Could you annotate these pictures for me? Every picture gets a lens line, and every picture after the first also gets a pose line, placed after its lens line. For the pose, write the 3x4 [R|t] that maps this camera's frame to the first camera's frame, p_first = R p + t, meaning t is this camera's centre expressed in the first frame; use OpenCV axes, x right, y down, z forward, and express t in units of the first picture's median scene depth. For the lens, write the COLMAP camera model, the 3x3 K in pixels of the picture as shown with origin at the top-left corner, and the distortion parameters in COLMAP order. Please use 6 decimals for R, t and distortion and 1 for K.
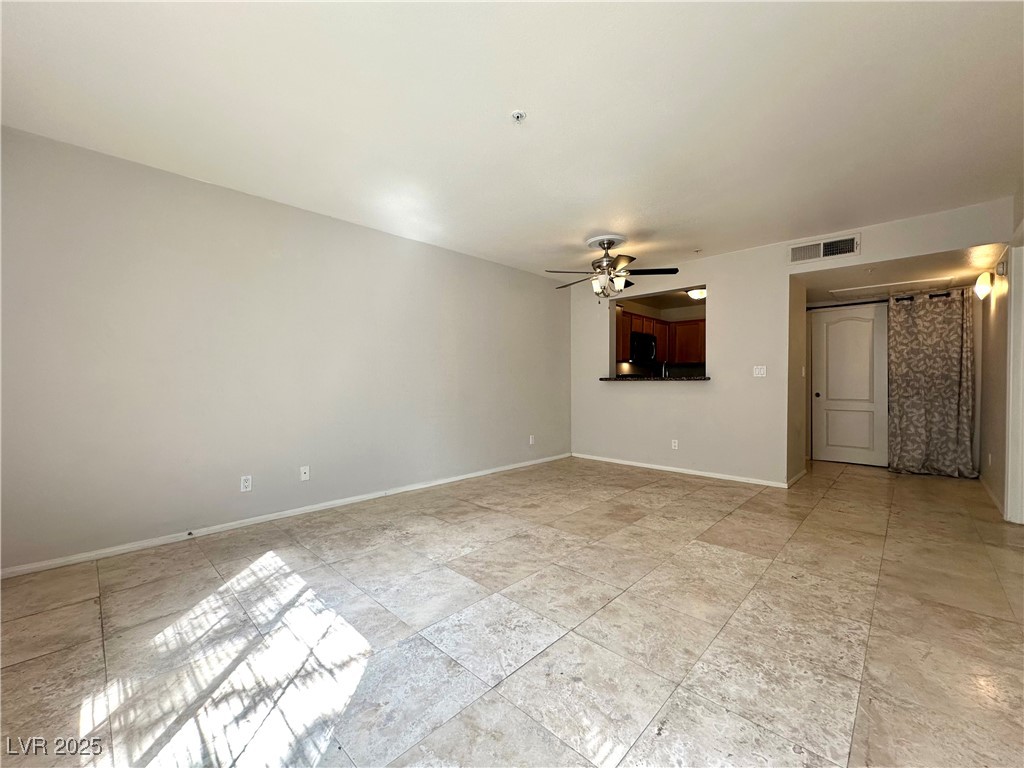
lens RADIAL K [[414.7, 0, 510.0], [0, 414.7, 384.0], [0, 0, 1]] dist [-0.003747, 0.001243]
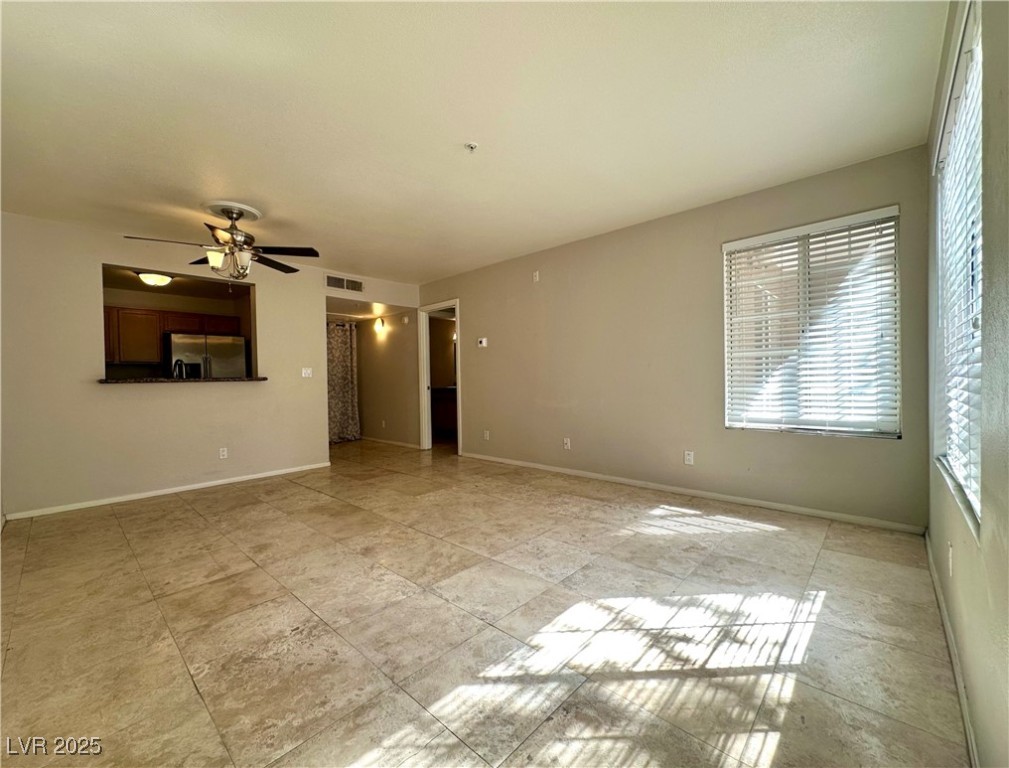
lens RADIAL K [[413.3, 0, 501.5], [0, 413.3, 383.6], [0, 0, 1]] dist [-0.001374, -0.000438]
pose [[-0.013259, -0.010499, 0.999857, -1.156692], [0.028126, 0.999545, 0.010869, 0.007701], [-0.999516, 0.028266, -0.012958, 0.956031]]
